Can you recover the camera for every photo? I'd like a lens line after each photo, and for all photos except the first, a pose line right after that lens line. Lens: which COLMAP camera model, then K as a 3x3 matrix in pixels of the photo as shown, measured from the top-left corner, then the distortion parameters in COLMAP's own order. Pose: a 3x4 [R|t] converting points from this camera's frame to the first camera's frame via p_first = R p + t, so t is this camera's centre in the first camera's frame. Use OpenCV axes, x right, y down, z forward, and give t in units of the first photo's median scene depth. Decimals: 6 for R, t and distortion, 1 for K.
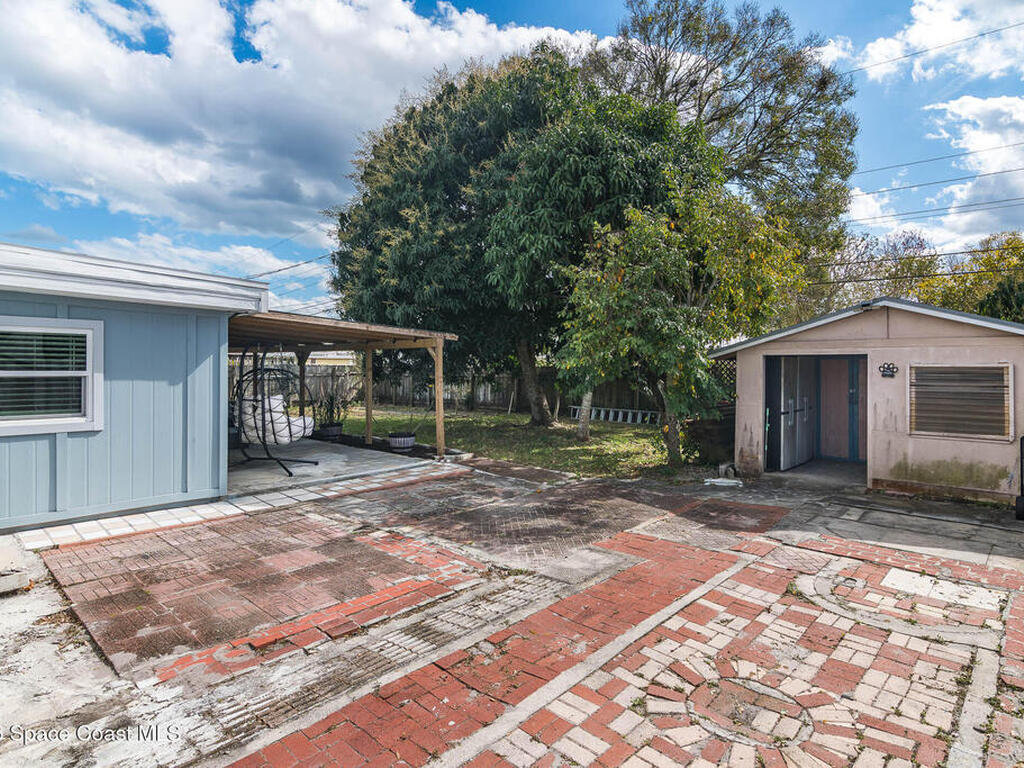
lens RADIAL K [[554.1, 0, 512.0], [0, 554.1, 384.0], [0, 0, 1]] dist [-0.006225, -0.000699]
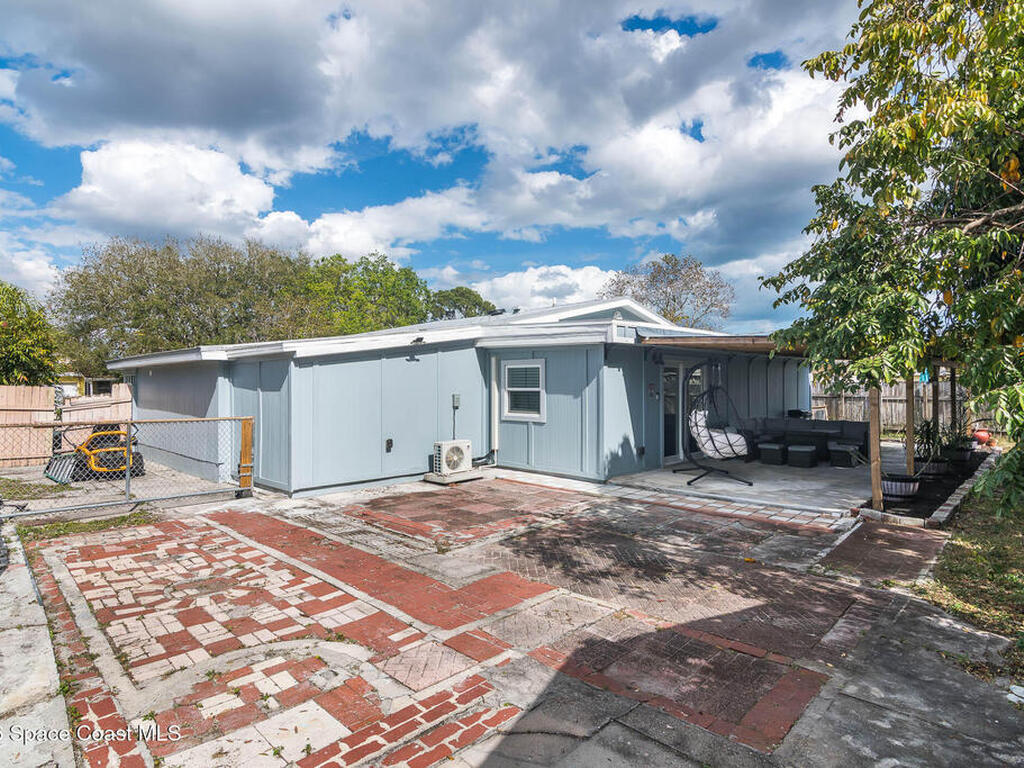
lens RADIAL K [[572.4, 0, 512.0], [0, 572.4, 384.0], [0, 0, 1]] dist [0.000557, -0.000394]
pose [[-0.030898, -0.009181, -0.999480, 1.621687], [-0.026911, 0.999603, -0.008350, -0.029154], [0.999160, 0.026639, -0.031133, 1.493867]]
